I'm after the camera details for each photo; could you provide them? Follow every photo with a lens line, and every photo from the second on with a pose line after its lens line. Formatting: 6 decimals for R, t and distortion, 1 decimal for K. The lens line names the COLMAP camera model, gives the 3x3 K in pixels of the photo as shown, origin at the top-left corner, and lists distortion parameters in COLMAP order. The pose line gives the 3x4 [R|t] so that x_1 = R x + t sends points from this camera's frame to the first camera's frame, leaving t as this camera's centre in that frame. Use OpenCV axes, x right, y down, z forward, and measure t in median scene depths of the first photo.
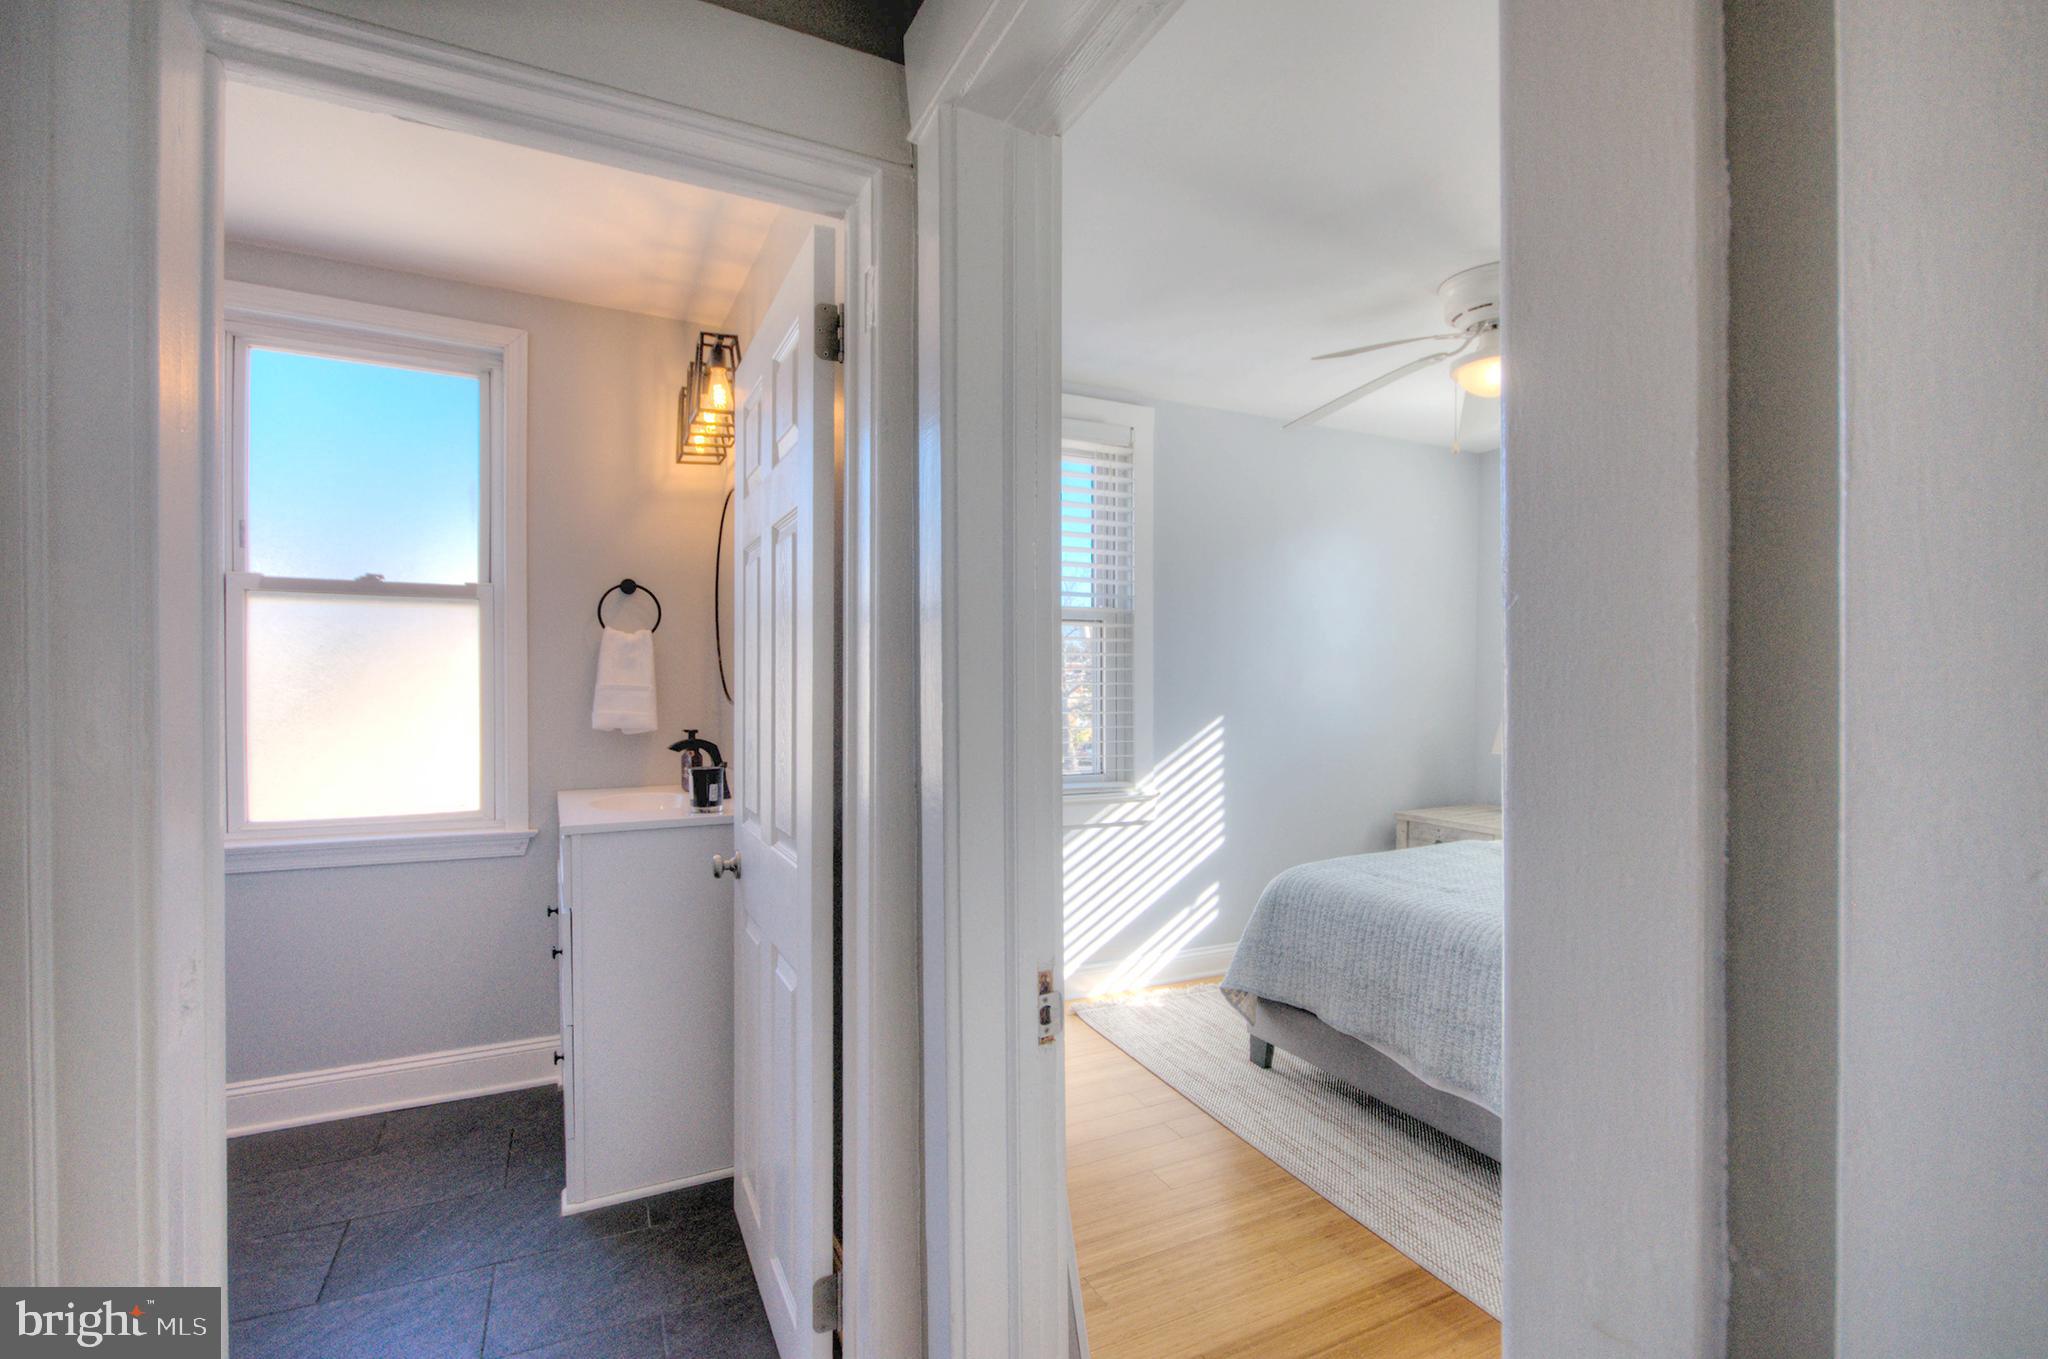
lens RADIAL K [[944.9, 0, 1019.8], [0, 944.9, 691.3], [0, 0, 1]] dist [-0.001926, -0.000226]
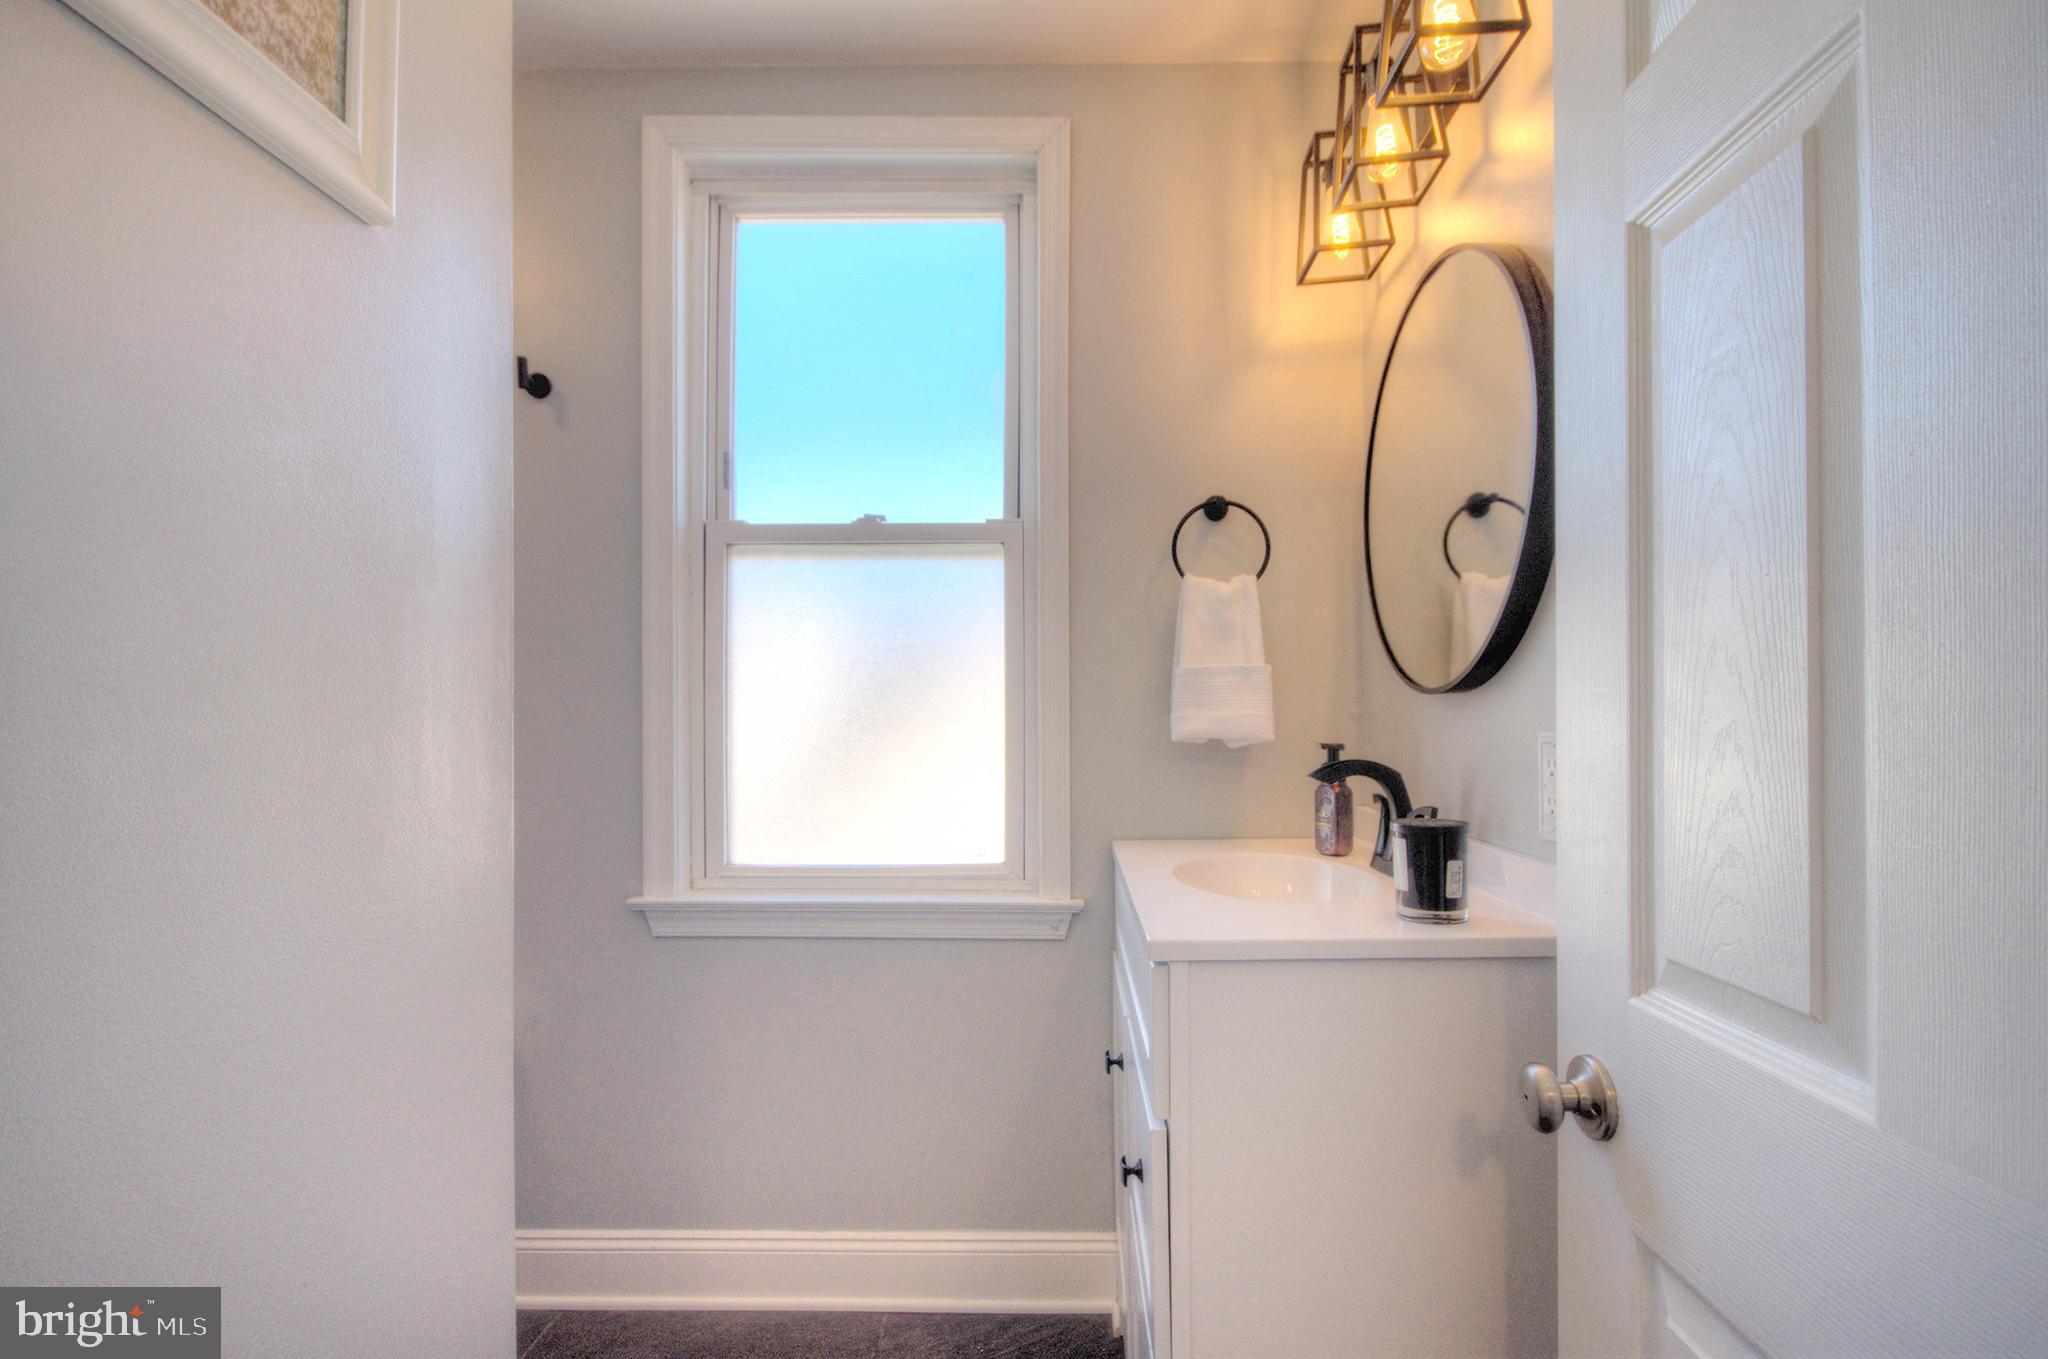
lens RADIAL K [[912.8, 0, 1028.2], [0, 912.8, 707.1], [0, 0, 1]] dist [-0.001429, 0.000194]
pose [[0.875111, -0.006273, -0.483882, -0.251290], [-0.002074, 0.999858, -0.016714, 0.029185], [0.483918, 0.015630, 0.874974, 0.454556]]
